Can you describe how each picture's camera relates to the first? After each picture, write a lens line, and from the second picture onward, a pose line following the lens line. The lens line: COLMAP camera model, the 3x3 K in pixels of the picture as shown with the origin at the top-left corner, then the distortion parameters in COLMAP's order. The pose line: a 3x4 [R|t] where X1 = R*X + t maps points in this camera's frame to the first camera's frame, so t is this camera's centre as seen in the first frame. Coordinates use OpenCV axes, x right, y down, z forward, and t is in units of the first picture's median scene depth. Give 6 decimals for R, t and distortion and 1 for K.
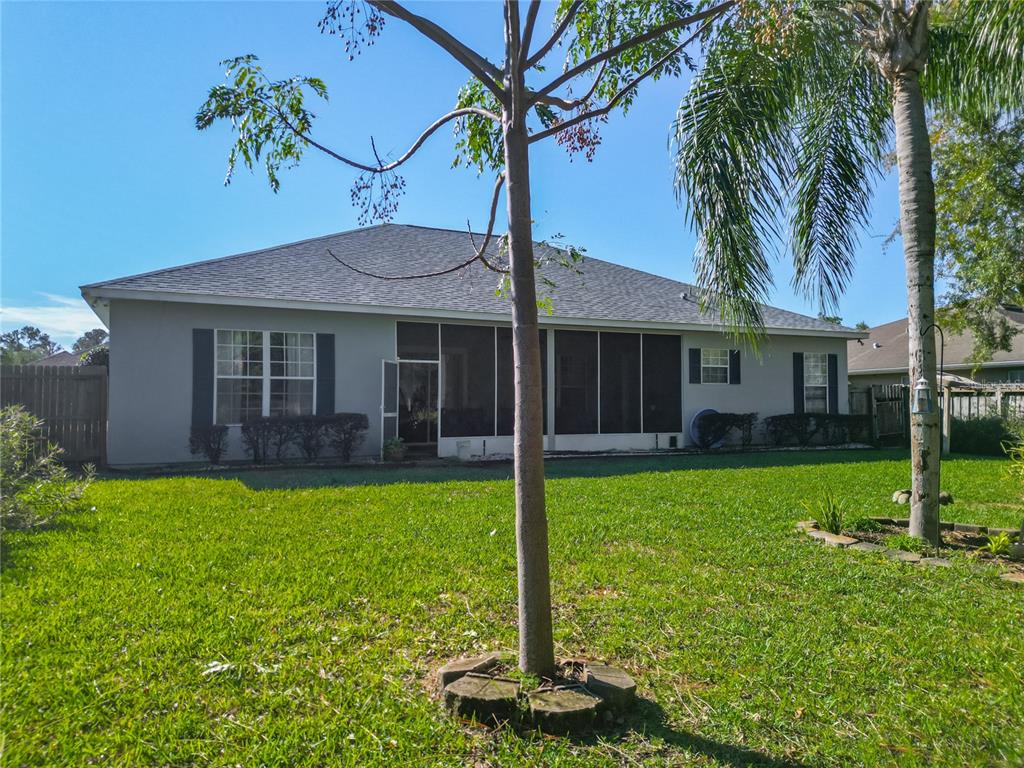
lens RADIAL K [[708.6, 0, 511.9], [0, 708.6, 385.9], [0, 0, 1]] dist [0.035859, -0.026522]
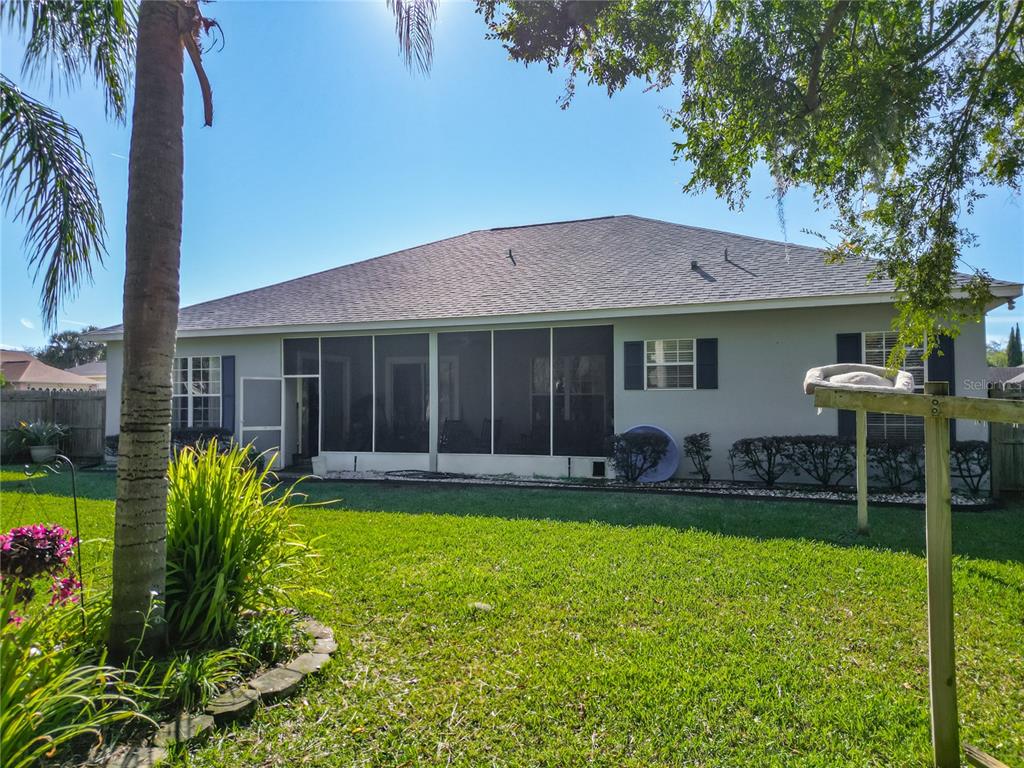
lens RADIAL K [[708.6, 0, 512.1], [0, 708.6, 386.3], [0, 0, 1]] dist [0.035859, -0.026522]
pose [[0.708177, -0.024865, -0.705597, 0.702137], [0.019954, 0.999685, -0.015201, 0.001669], [0.705753, -0.003315, 0.708450, 0.418871]]
